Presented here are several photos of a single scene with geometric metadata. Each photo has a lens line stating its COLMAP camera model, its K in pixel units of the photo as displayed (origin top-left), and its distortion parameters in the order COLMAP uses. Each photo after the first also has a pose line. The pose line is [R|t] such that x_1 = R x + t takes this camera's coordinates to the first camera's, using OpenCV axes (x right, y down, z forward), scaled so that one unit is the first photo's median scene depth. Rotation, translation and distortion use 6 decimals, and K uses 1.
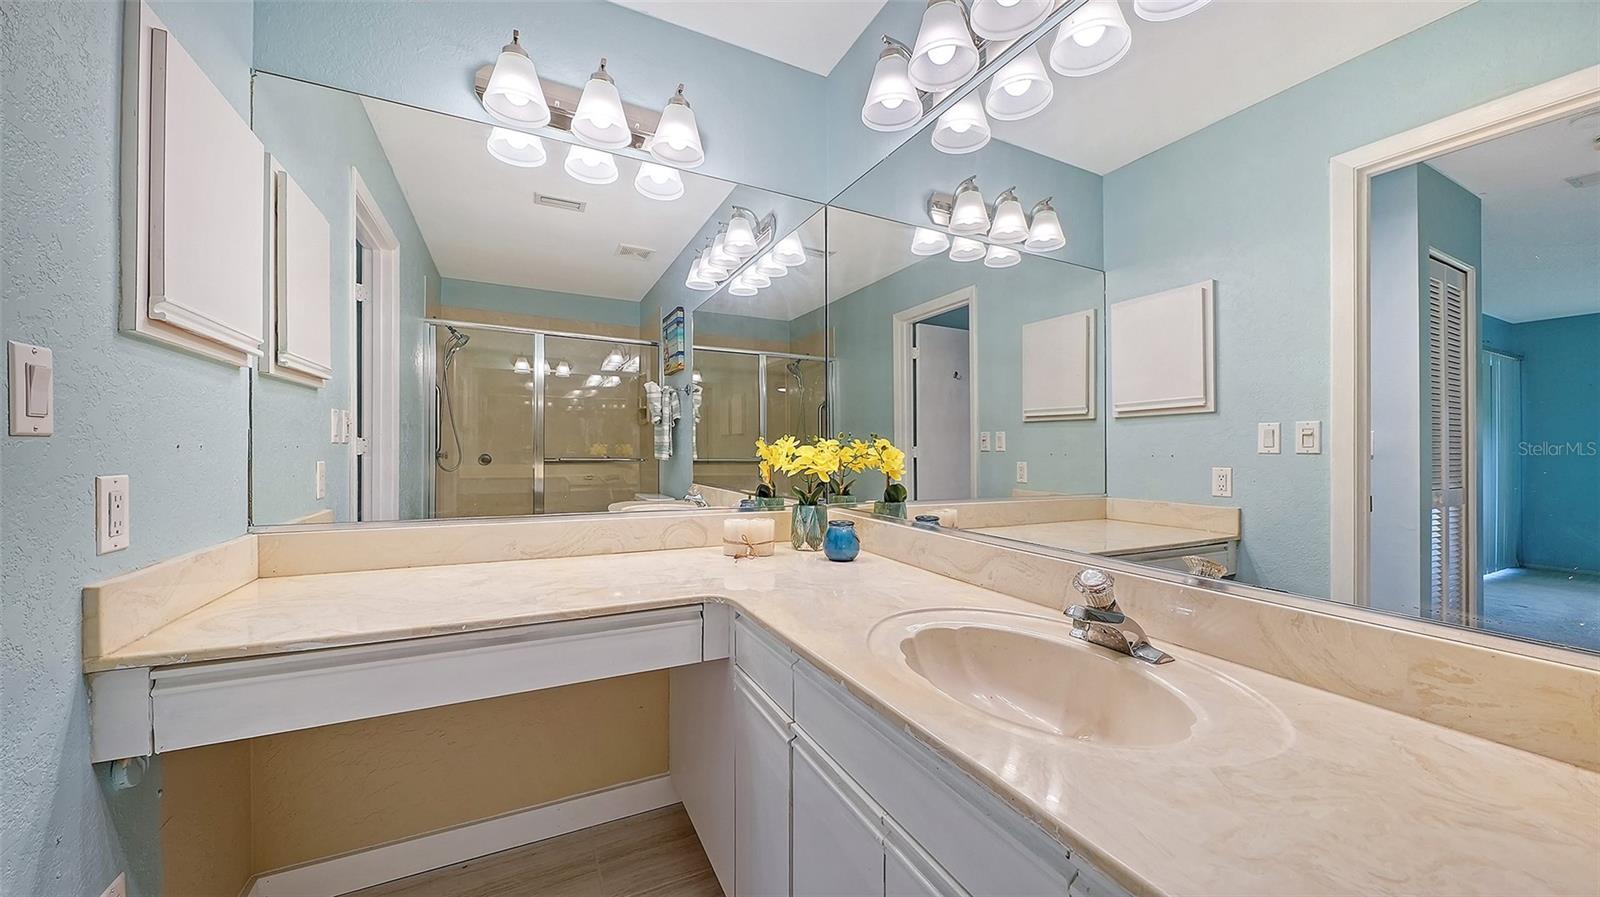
lens RADIAL K [[550.7, 0, 800.0], [0, 550.7, 448.5], [0, 0, 1]] dist [-0.000516, -0.000155]
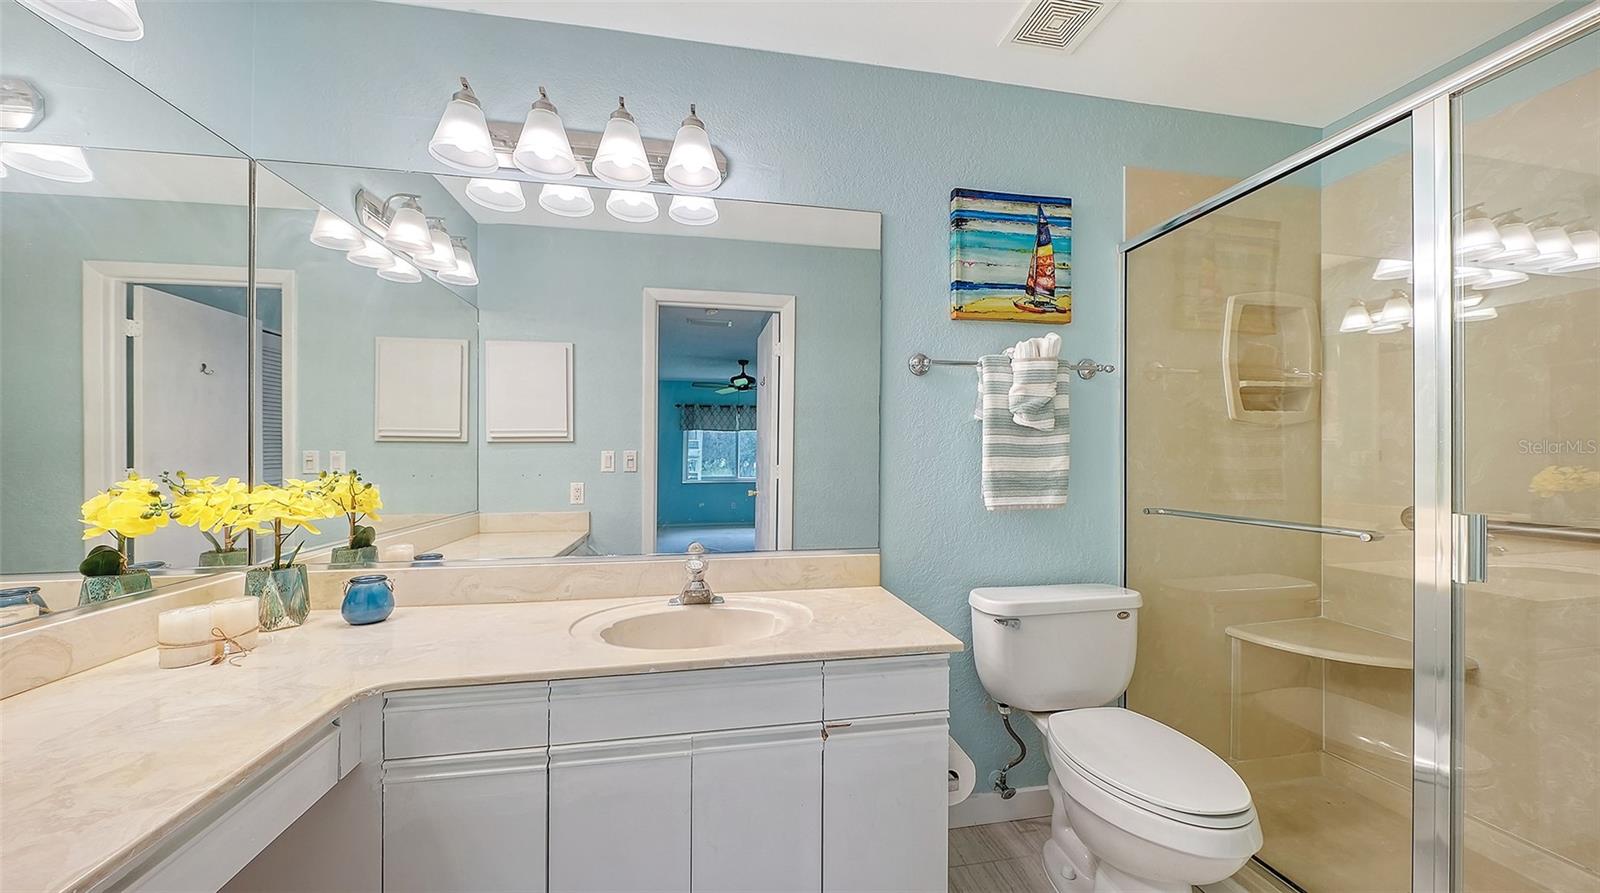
lens RADIAL K [[550.7, 0, 800.0], [0, 550.7, 446.5], [0, 0, 1]] dist [-0.000516, -0.000155]
pose [[0.302034, 0.008488, 0.953259, -0.364376], [0.002604, 0.999949, -0.009729, -0.040593], [-0.953294, 0.005421, 0.301997, 0.066881]]
